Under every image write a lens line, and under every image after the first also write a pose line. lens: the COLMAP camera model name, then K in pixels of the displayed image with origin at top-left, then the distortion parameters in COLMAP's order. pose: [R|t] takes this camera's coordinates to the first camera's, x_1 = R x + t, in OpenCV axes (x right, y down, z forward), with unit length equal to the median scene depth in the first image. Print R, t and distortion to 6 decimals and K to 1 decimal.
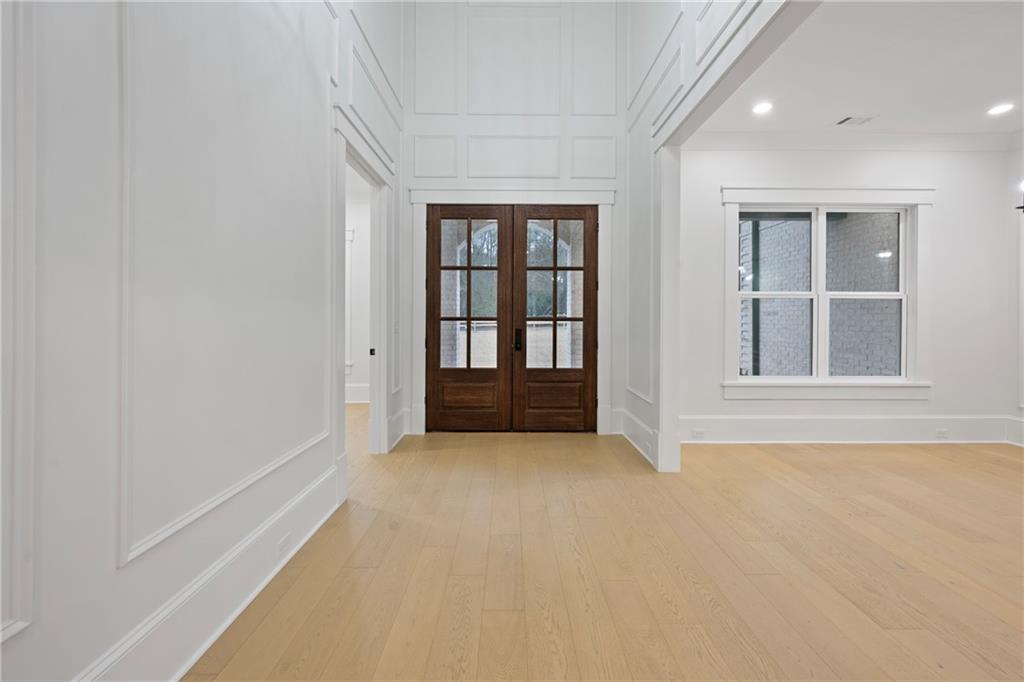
lens RADIAL K [[403.0, 0, 510.0], [0, 403.0, 339.9], [0, 0, 1]] dist [-0.000611, 0.000870]
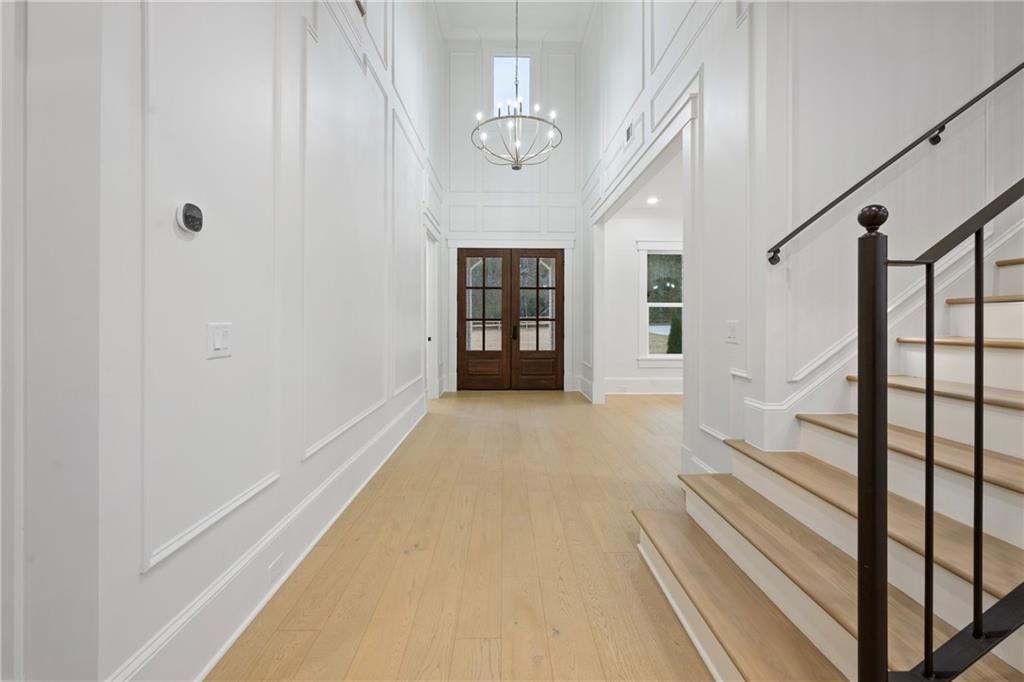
lens RADIAL K [[403.0, 0, 514.2], [0, 403.0, 338.4], [0, 0, 1]] dist [-0.000611, 0.000870]
pose [[0.999629, -0.001886, 0.027160, -0.025399], [0.002029, 0.999984, -0.005246, 0.031575], [-0.027150, 0.005299, 0.999617, -0.605603]]
